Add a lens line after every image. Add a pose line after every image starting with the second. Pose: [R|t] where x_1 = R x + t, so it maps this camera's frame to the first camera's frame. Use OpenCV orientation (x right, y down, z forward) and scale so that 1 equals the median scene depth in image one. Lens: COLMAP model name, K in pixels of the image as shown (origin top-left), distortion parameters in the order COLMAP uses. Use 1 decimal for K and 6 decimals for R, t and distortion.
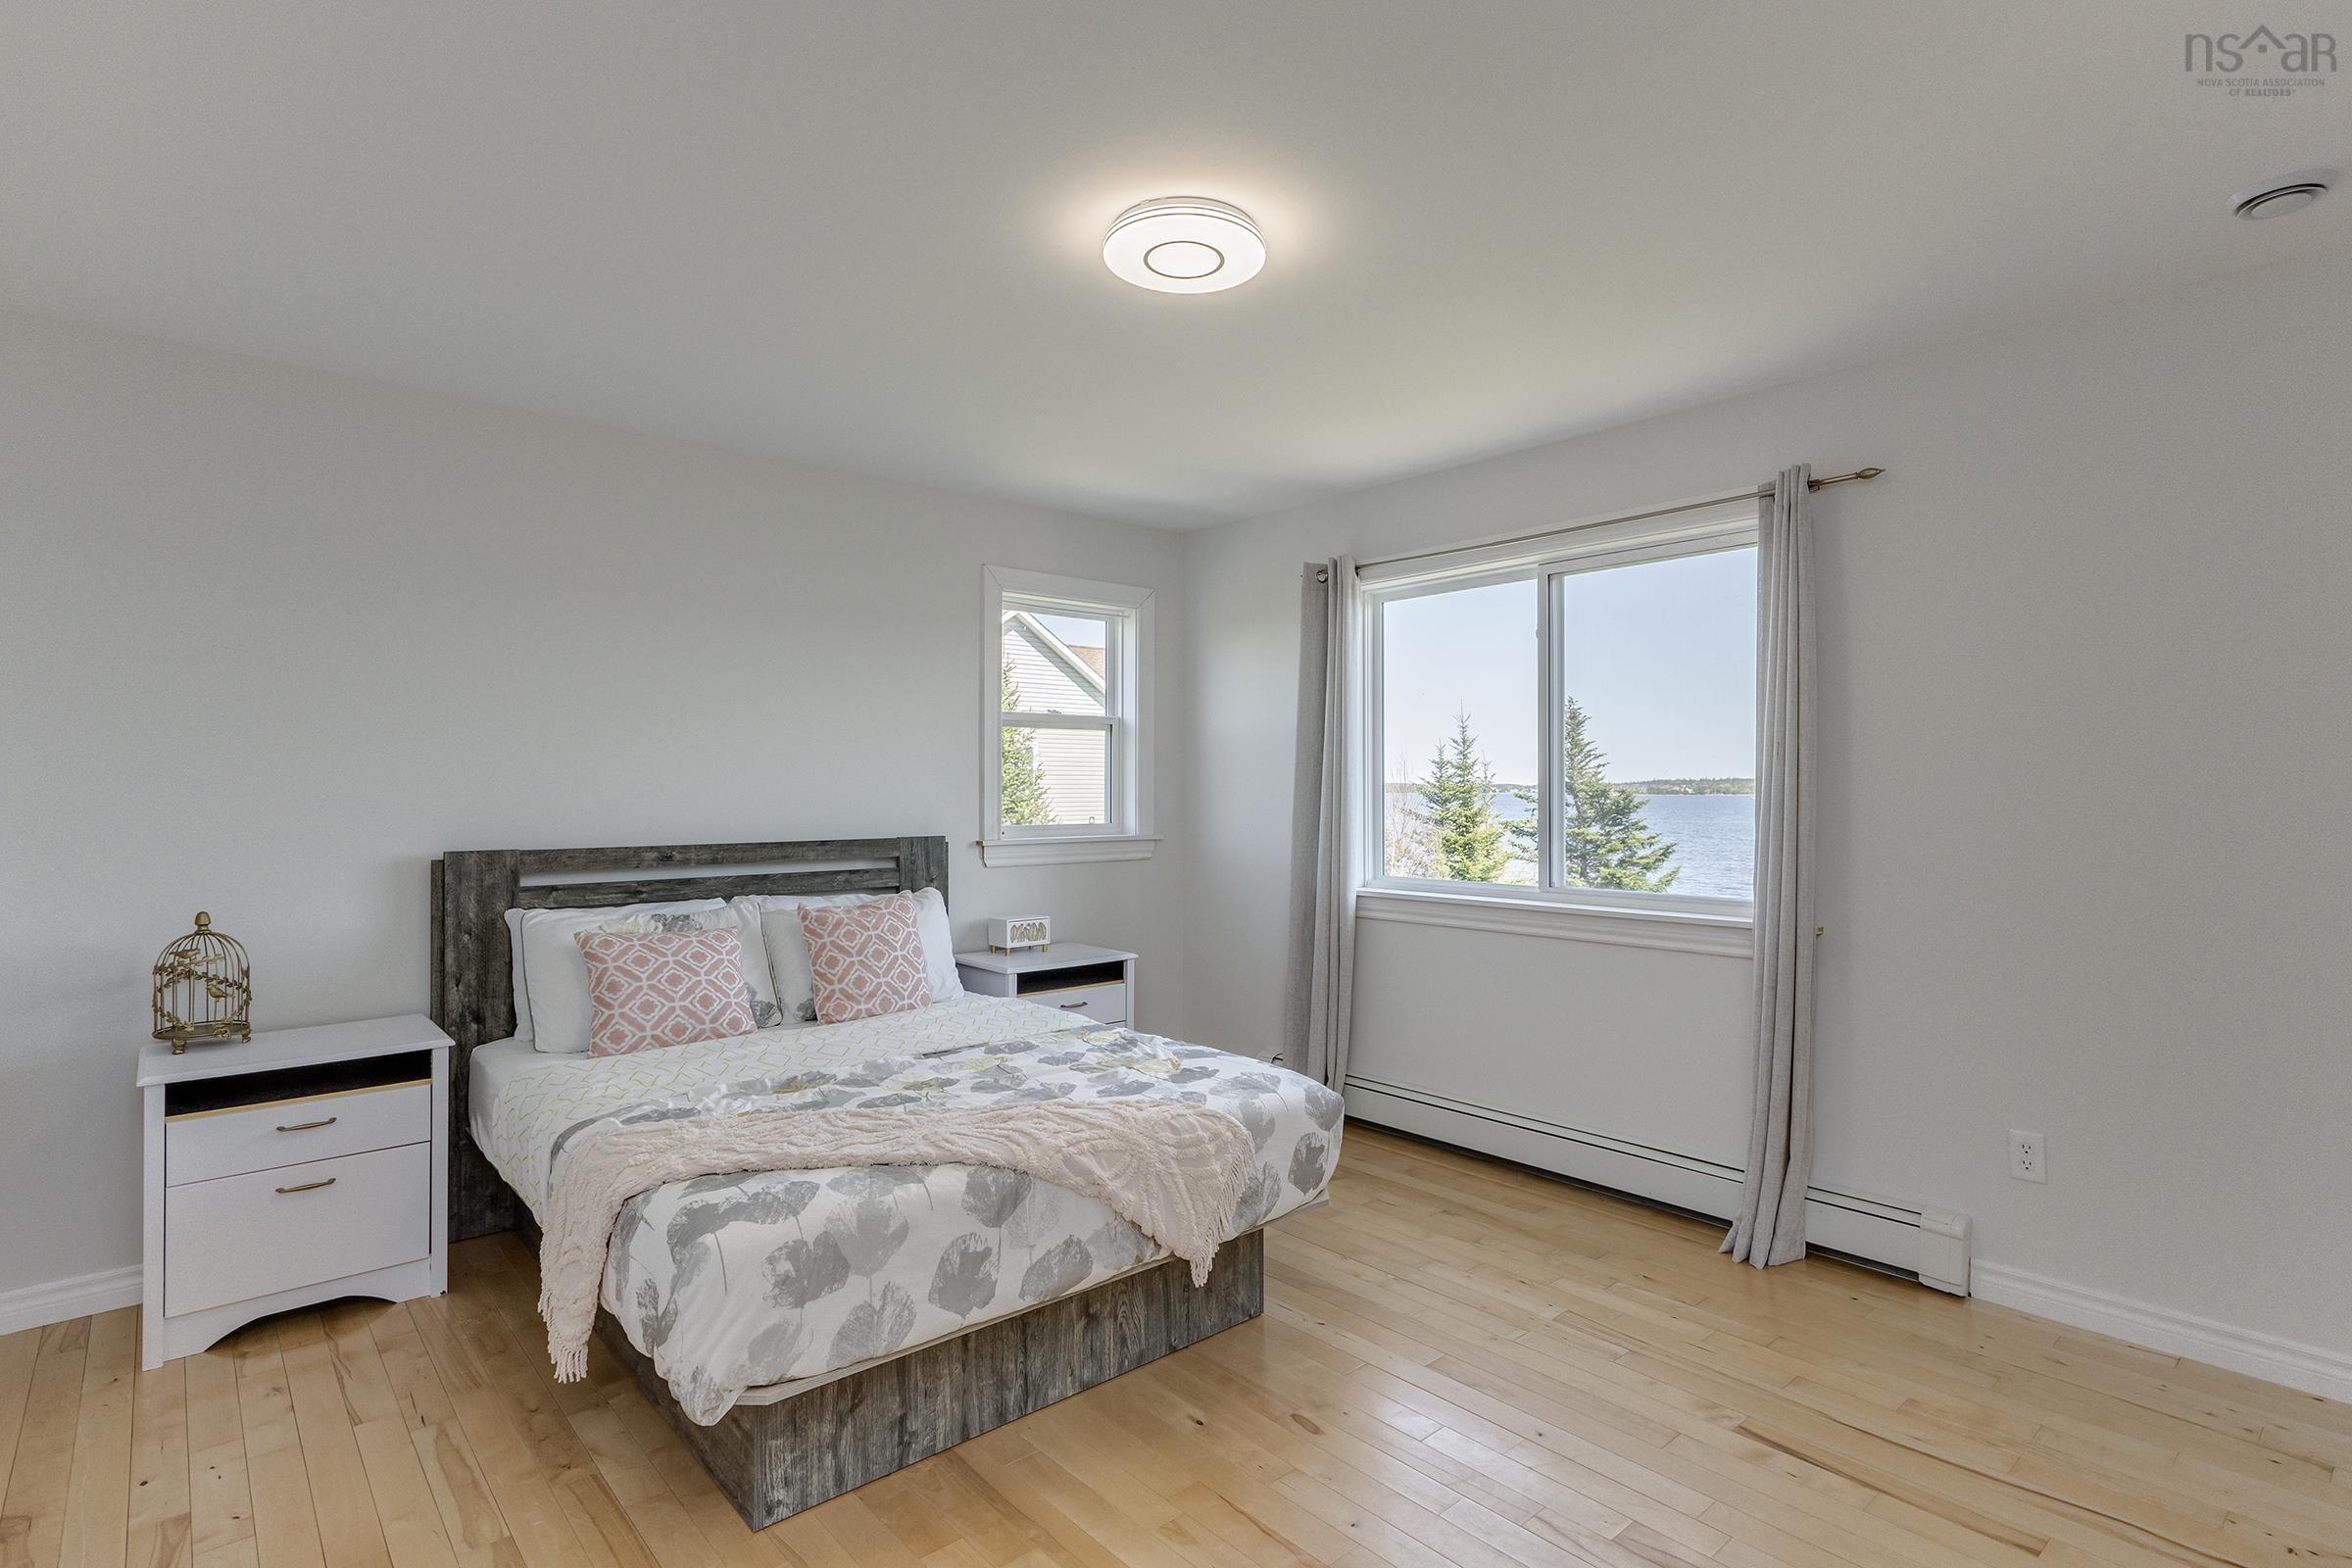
lens RADIAL K [[1268.1, 0, 1186.4], [0, 1268.1, 794.7], [0, 0, 1]] dist [0.012309, 0.000662]
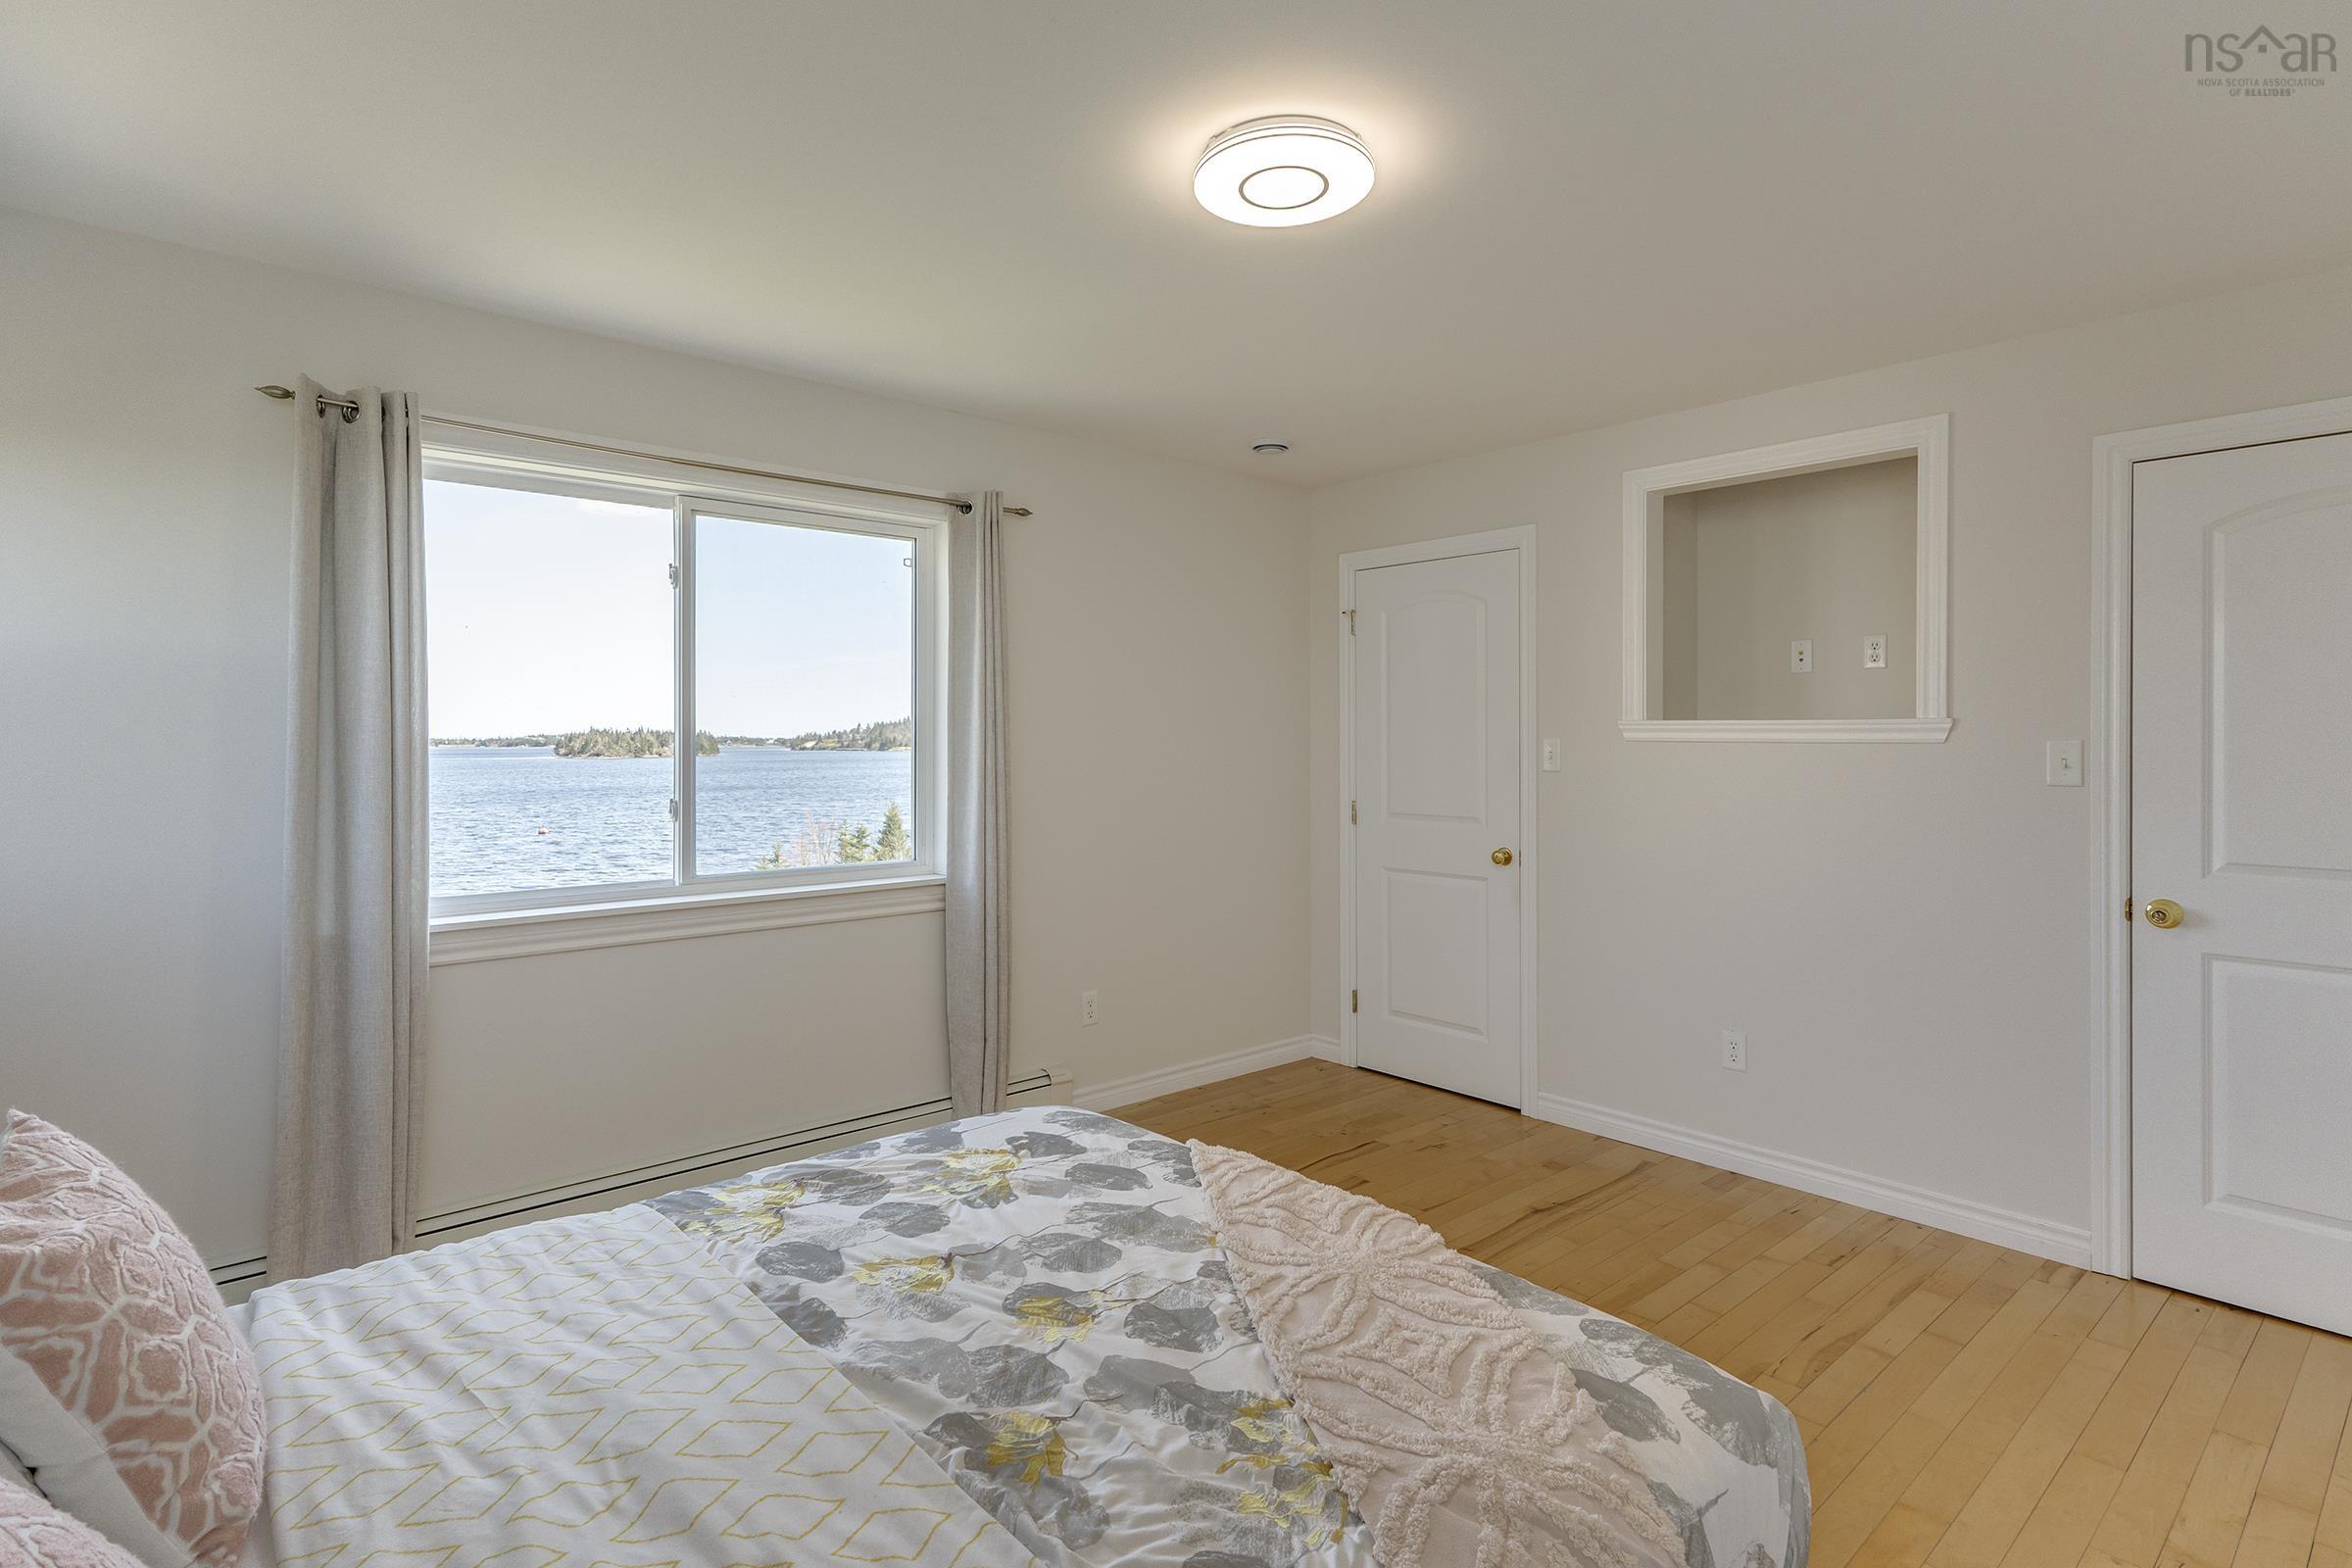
lens RADIAL K [[1246.2, 0, 1180.3], [0, 1246.2, 766.3], [0, 0, 1]] dist [0.013433, -0.000205]
pose [[-0.078766, -0.017902, 0.996732, -0.721859], [0.004753, 0.999821, 0.018333, -0.020490], [-0.996882, 0.006181, -0.078667, 0.941491]]
